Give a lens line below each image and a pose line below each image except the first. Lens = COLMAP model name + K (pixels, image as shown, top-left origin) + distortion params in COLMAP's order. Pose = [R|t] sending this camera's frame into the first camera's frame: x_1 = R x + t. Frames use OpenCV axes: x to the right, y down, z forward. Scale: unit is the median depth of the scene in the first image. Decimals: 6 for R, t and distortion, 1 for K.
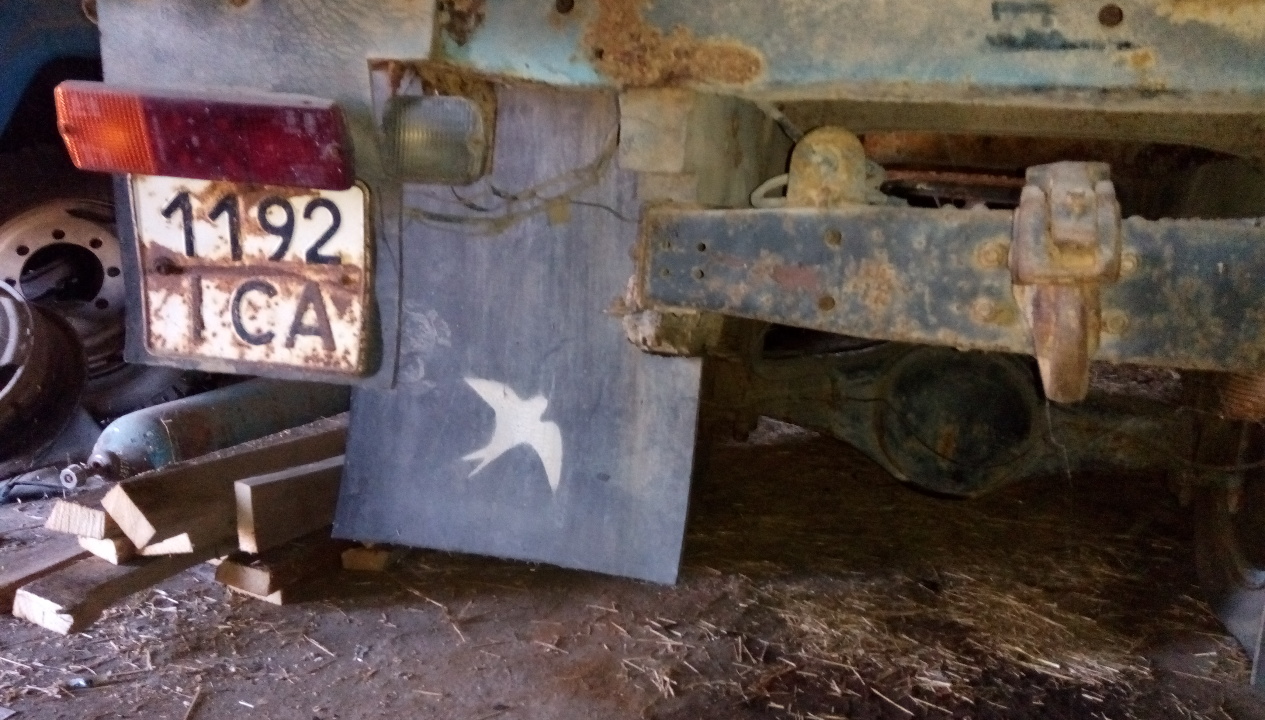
lens RADIAL K [[987.6, 0, 633.9], [0, 987.6, 382.4], [0, 0, 1]] dist [0.103131, -0.143784]
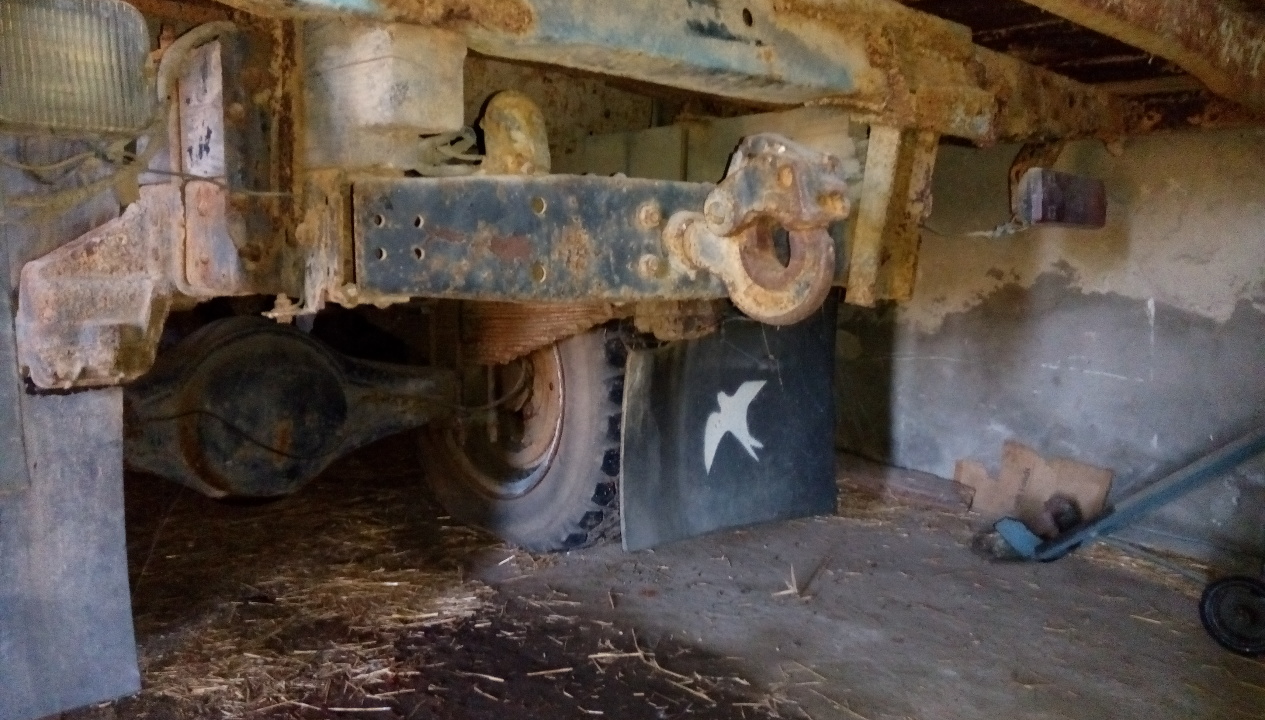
lens RADIAL K [[987.6, 0, 633.9], [0, 987.6, 382.4], [0, 0, 1]] dist [0.103131, -0.143784]
pose [[0.504864, -0.175364, 0.845198, -0.583270], [0.176822, 0.979393, 0.097586, -0.051110], [-0.844894, 0.100182, 0.525469, 0.404306]]
